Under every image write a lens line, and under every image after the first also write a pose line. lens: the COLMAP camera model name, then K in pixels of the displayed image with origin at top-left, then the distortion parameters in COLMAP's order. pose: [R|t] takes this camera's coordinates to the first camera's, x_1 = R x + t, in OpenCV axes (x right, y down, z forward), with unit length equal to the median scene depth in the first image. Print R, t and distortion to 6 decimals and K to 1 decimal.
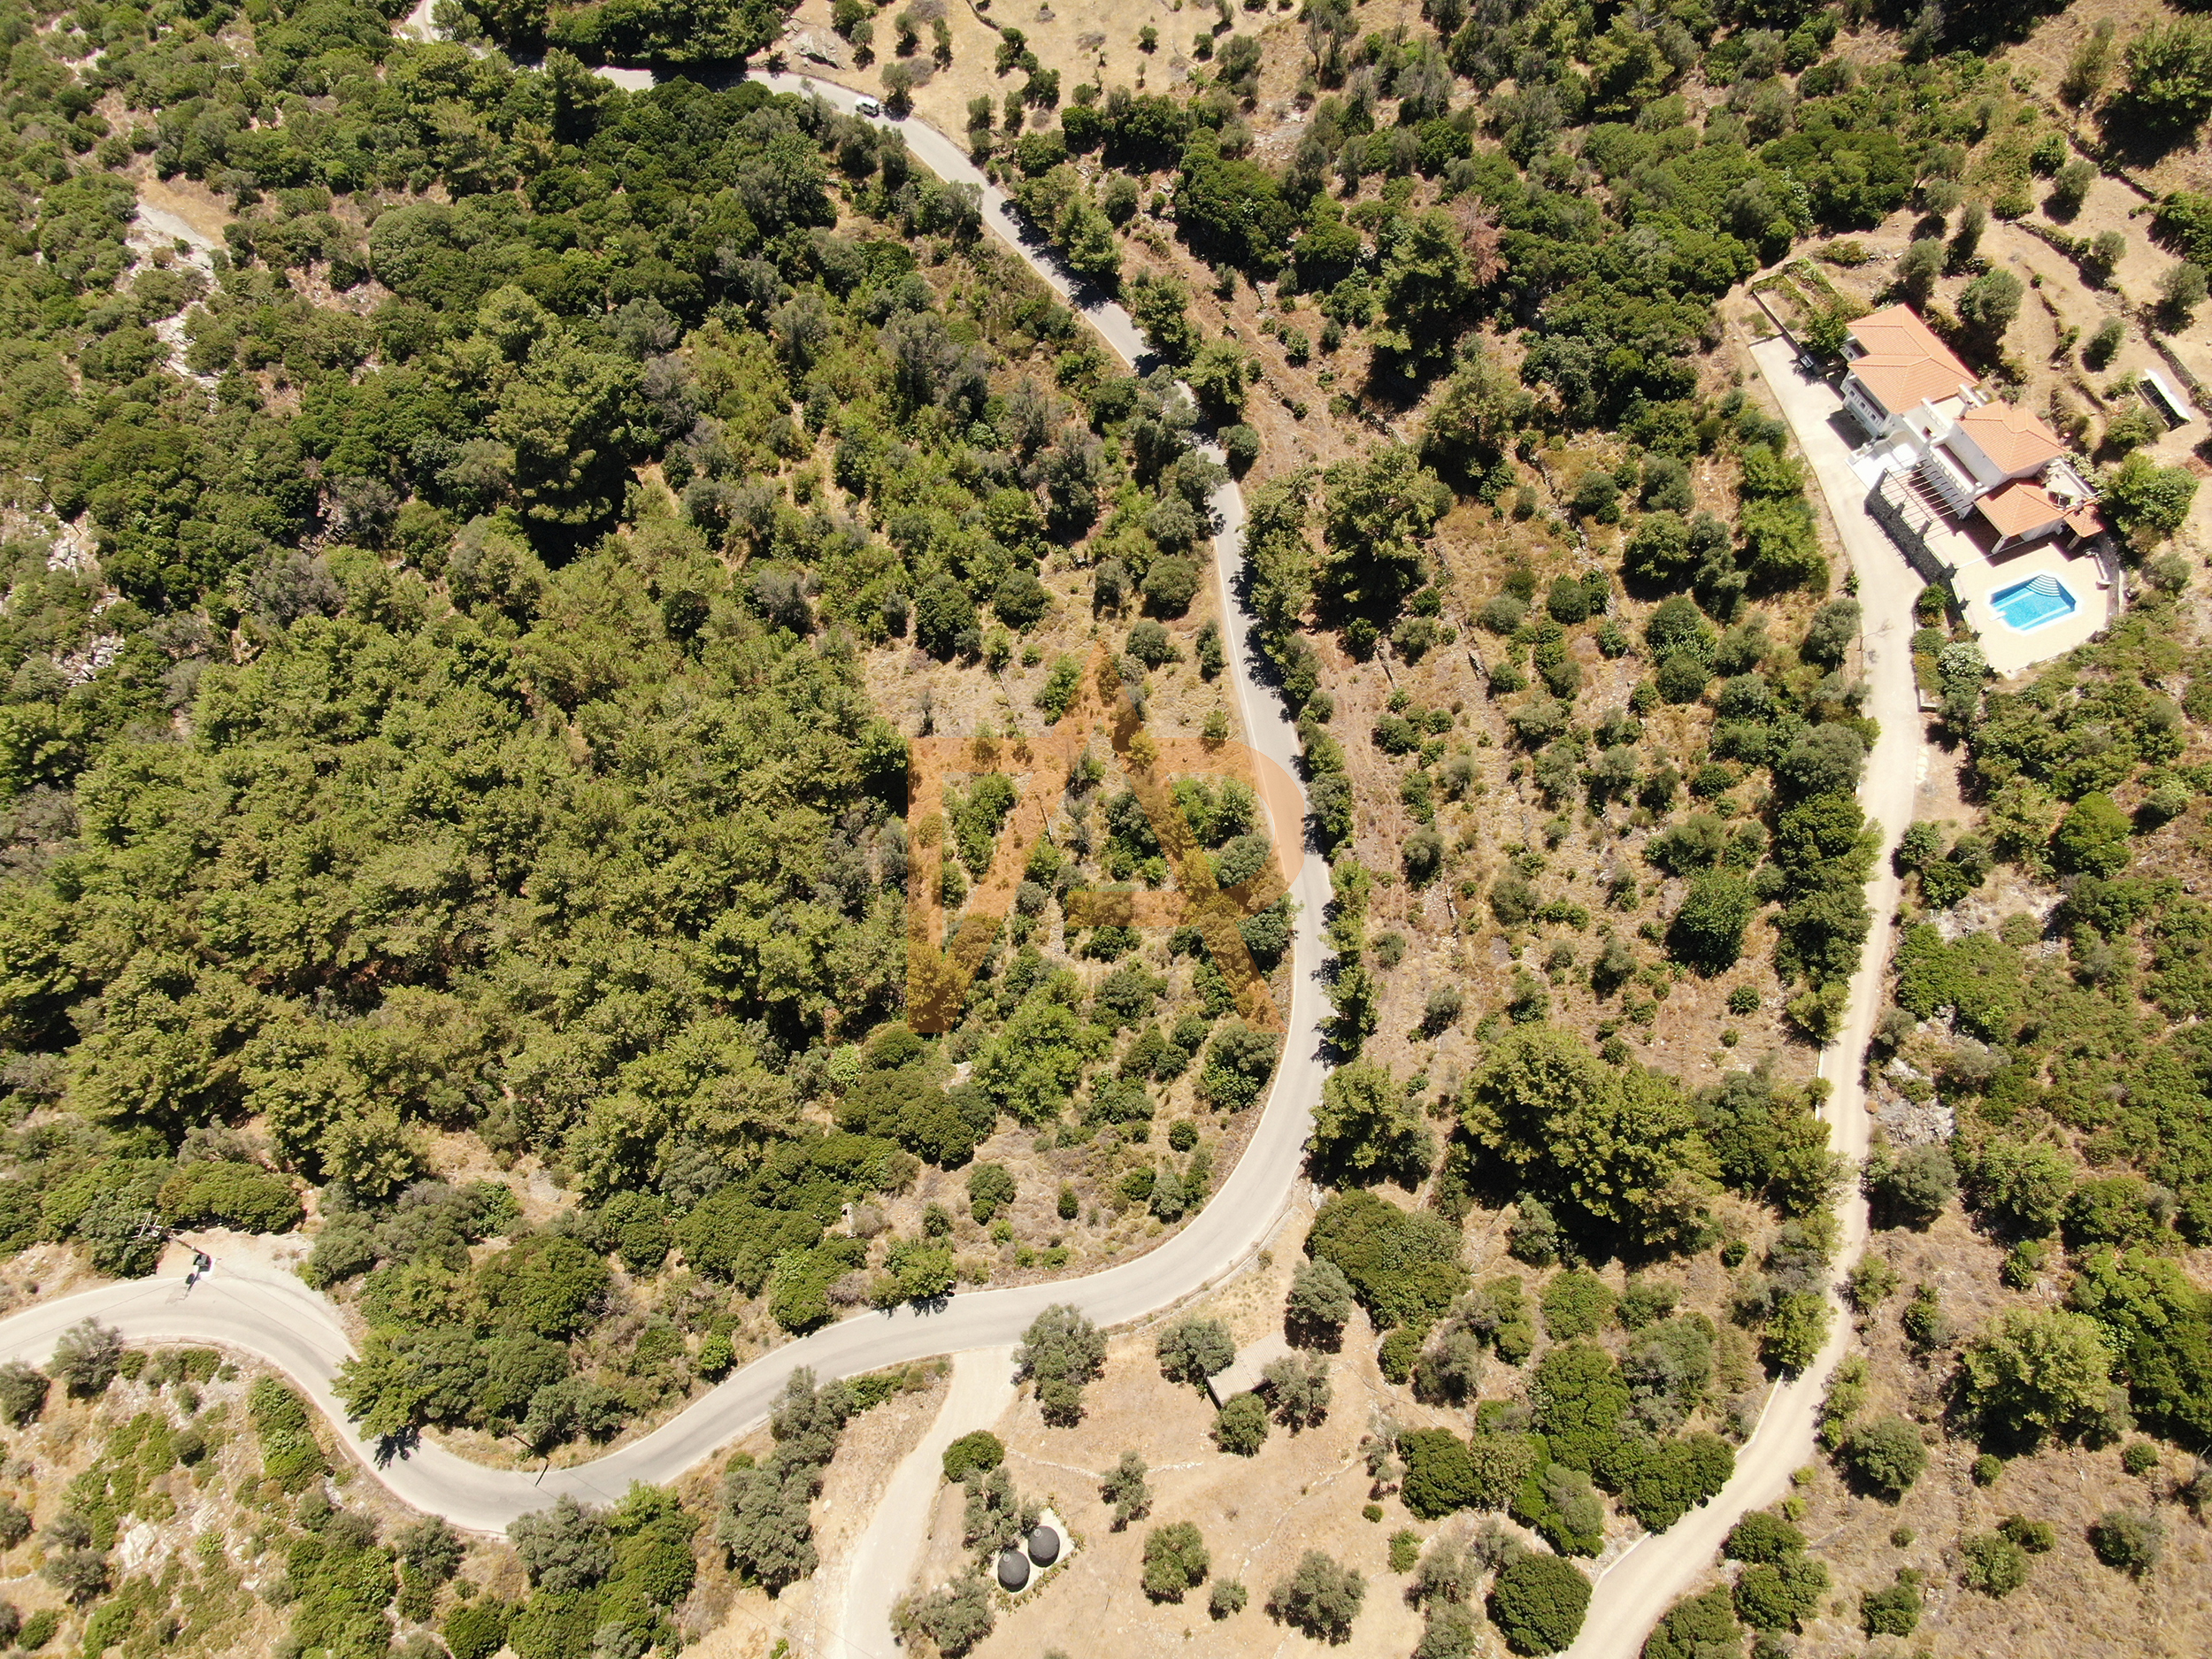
lens RADIAL K [[1604.8, 0, 1119.0], [0, 1604.8, 826.4], [0, 0, 1]] dist [-0.008048, -0.002190]
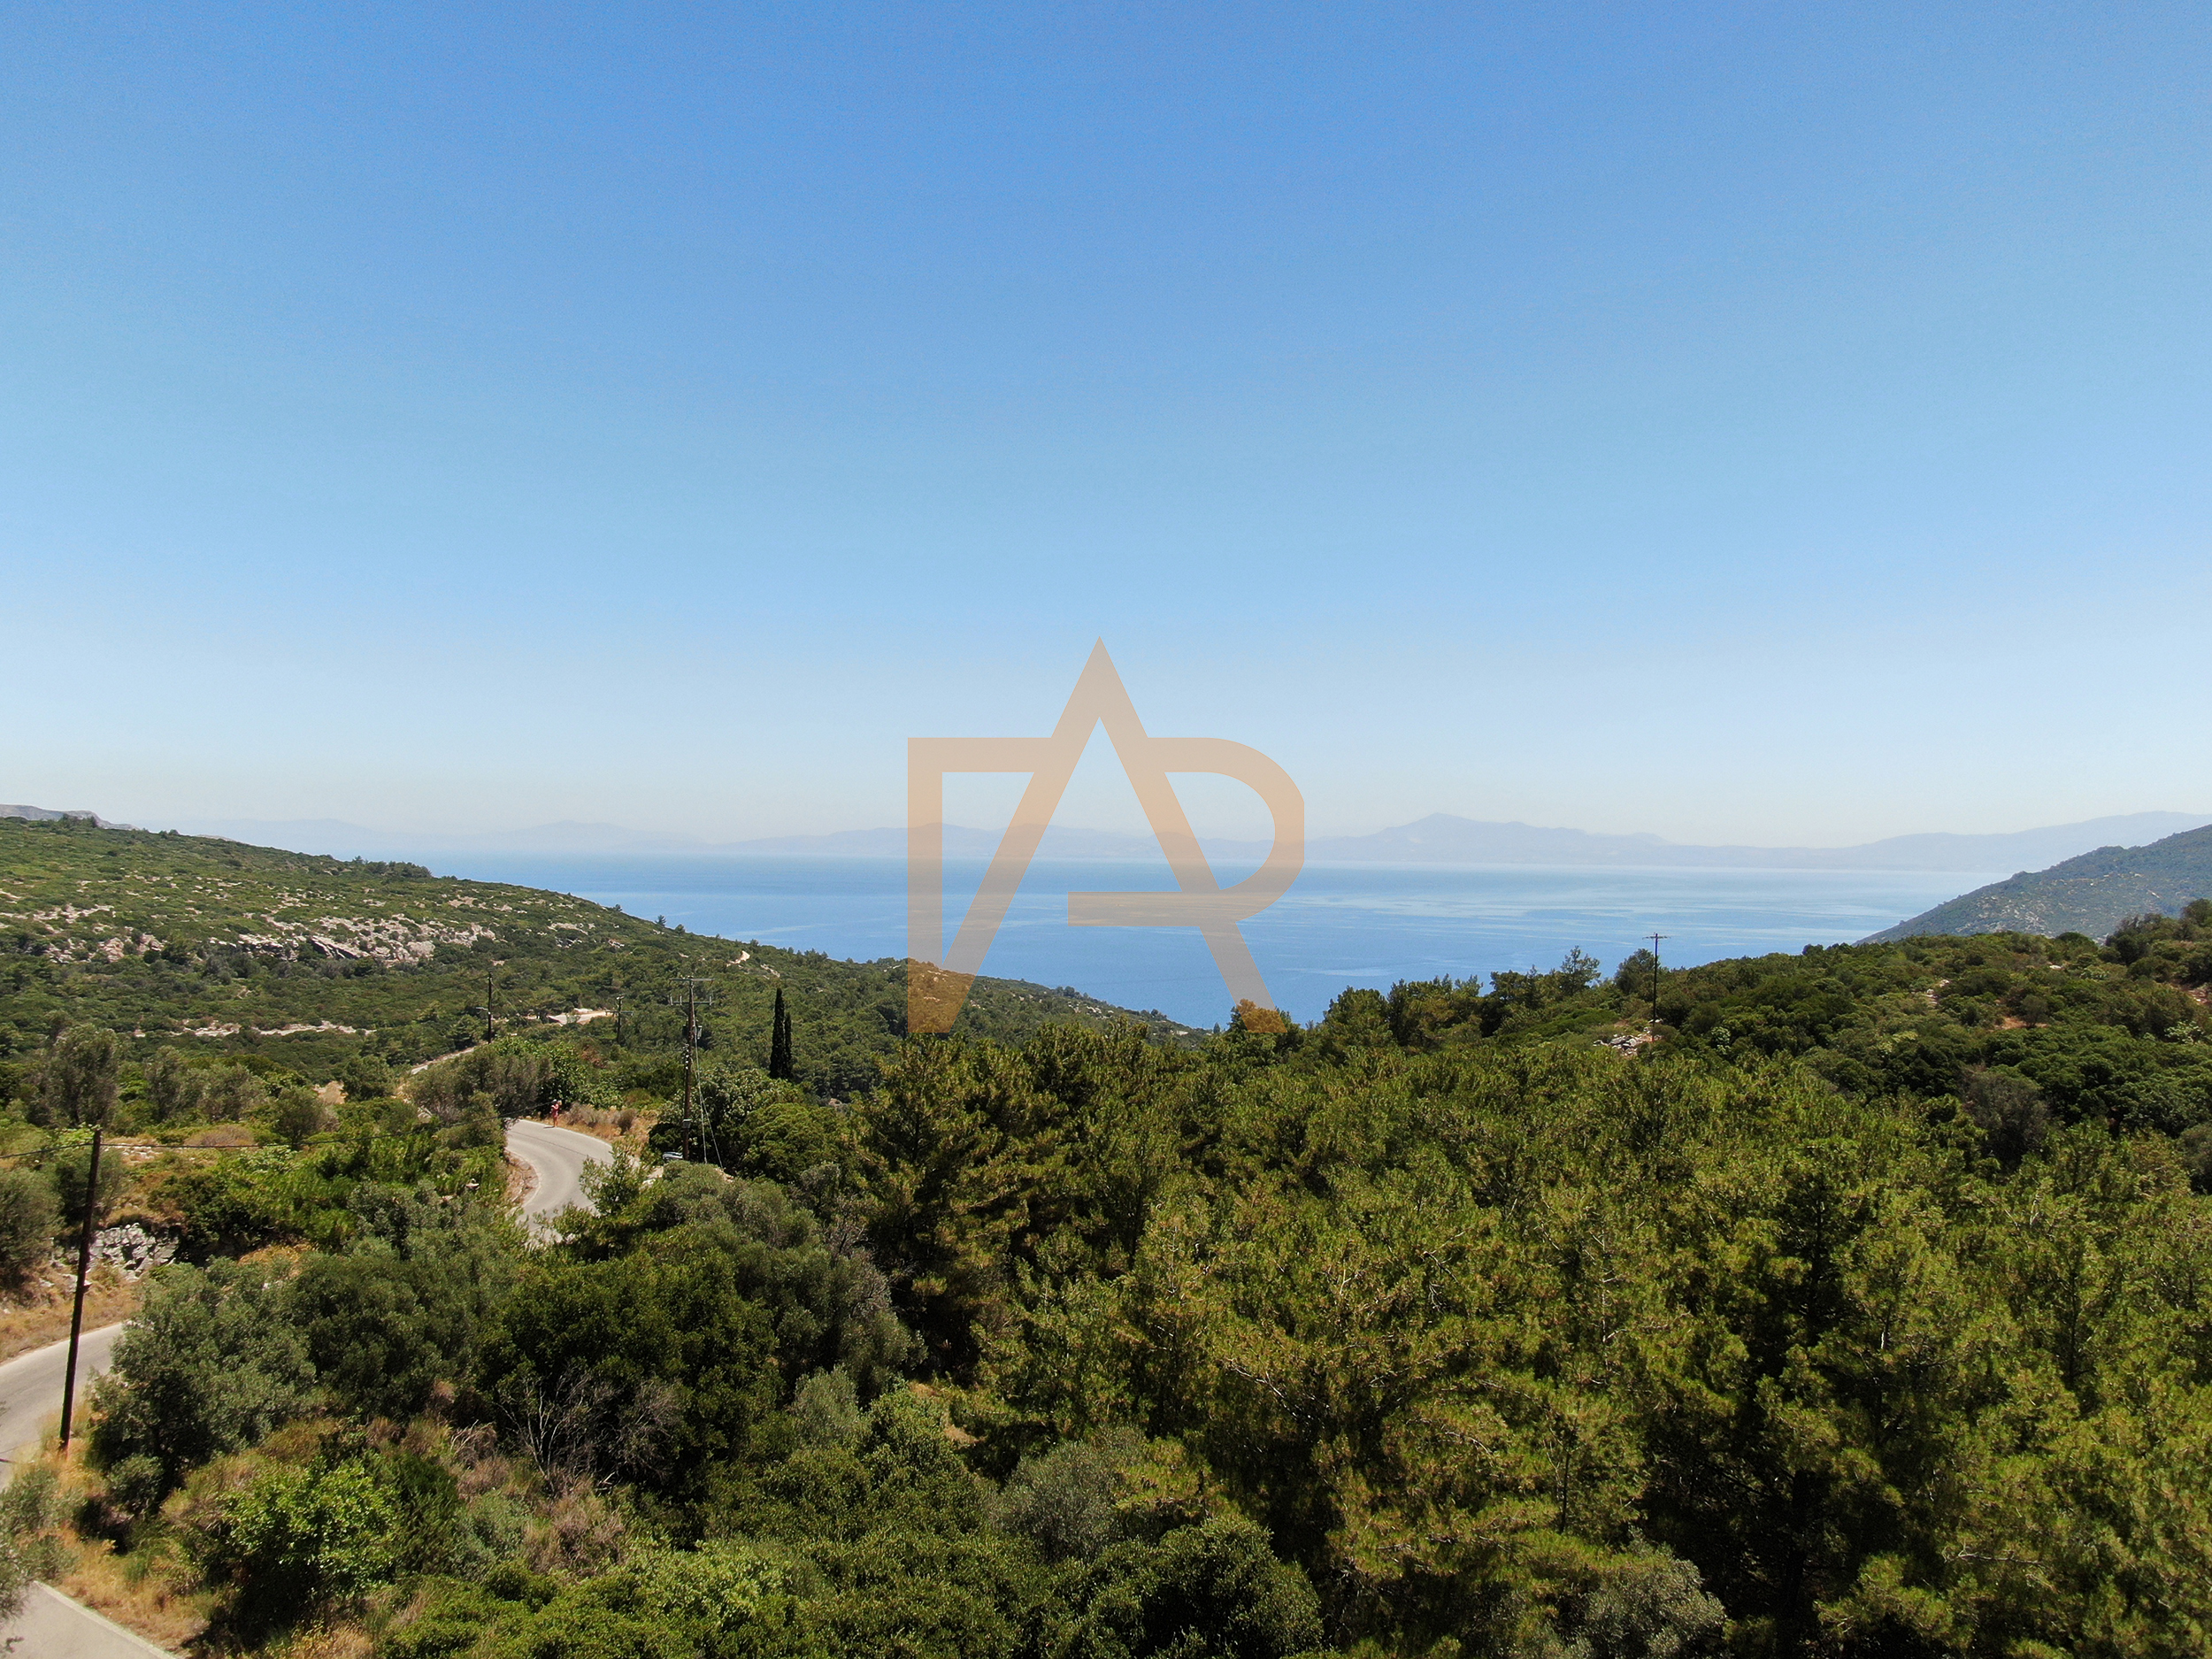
lens RADIAL K [[1604.8, 0, 1095.4], [0, 1604.8, 834.0], [0, 0, 1]] dist [-0.008048, -0.002190]
pose [[0.285617, 0.000719, -0.958344, -0.003863], [-0.845661, 0.470653, -0.251680, 0.207197], [0.450867, 0.882318, 0.135035, 0.785522]]
